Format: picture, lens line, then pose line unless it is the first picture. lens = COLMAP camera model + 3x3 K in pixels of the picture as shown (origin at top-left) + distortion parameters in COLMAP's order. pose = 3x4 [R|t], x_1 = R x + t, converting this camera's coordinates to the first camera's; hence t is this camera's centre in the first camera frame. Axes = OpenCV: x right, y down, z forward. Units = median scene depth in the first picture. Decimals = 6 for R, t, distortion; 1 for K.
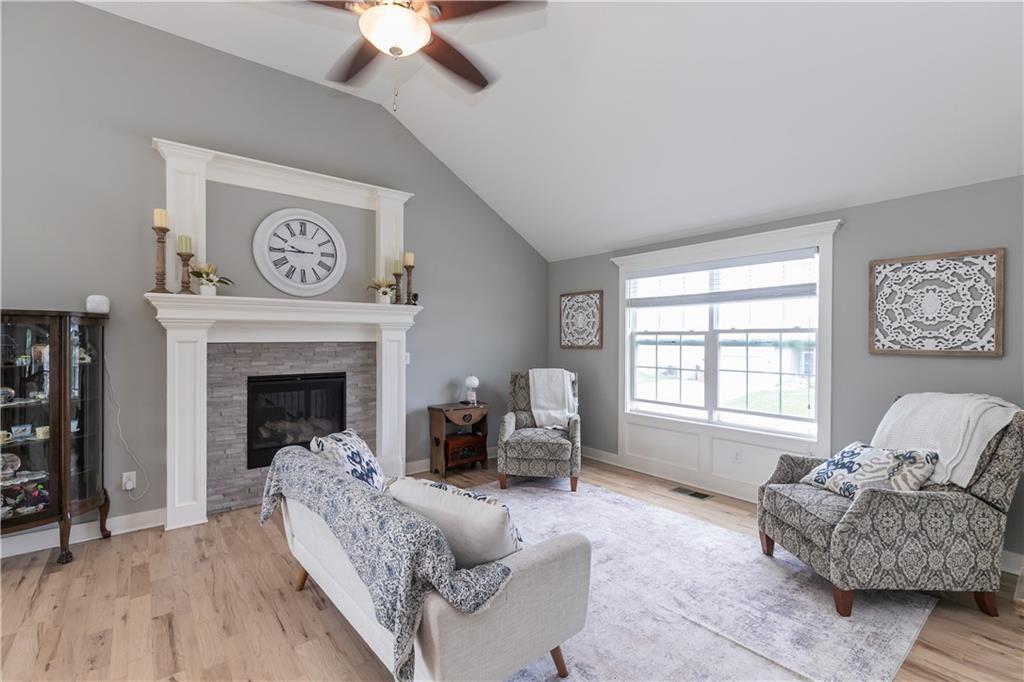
lens RADIAL K [[463.6, 0, 514.6], [0, 463.6, 339.1], [0, 0, 1]] dist [0.001518, -0.000496]
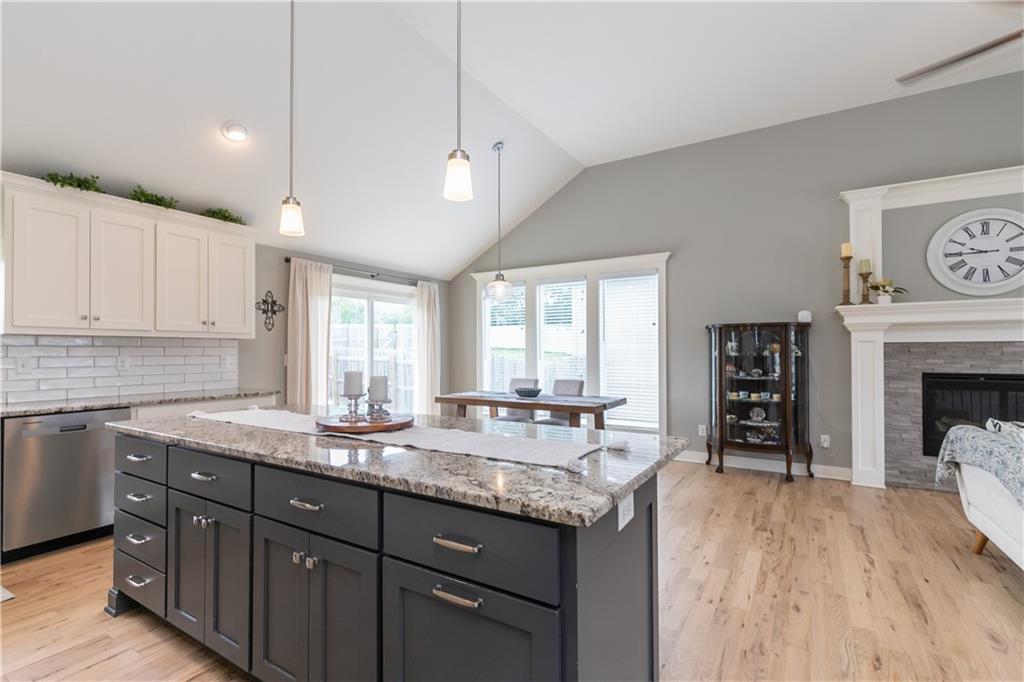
lens RADIAL K [[468.0, 0, 509.4], [0, 468.0, 344.2], [0, 0, 1]] dist [0.004681, -0.000003]
pose [[0.319581, -0.014467, -0.947448, 0.190540], [-0.002221, 0.999869, -0.016017, 0.033563], [0.947556, 0.007223, 0.319507, -0.323793]]
